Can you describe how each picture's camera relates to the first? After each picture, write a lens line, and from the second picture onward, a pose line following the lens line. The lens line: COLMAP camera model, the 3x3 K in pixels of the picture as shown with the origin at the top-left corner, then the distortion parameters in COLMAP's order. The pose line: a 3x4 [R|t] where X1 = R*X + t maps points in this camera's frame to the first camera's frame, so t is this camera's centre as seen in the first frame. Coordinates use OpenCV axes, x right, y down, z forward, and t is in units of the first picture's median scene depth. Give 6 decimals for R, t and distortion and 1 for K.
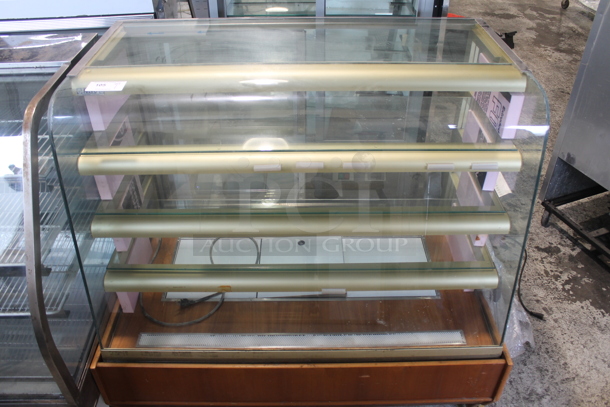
lens RADIAL K [[517.5, 0, 305.0], [0, 517.5, 203.5], [0, 0, 1]] dist [-0.002632, 0.003609]
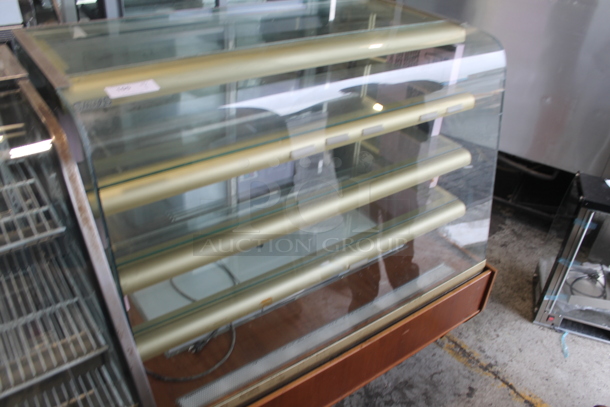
lens RADIAL K [[515.0, 0, 305.0], [0, 515.0, 203.5], [0, 0, 1]] dist [0.000203, -0.005235]
pose [[0.820408, -0.278784, 0.499210, -0.420326], [0.295603, 0.954152, 0.047050, -0.018863], [-0.489439, 0.108968, 0.865203, 0.154798]]
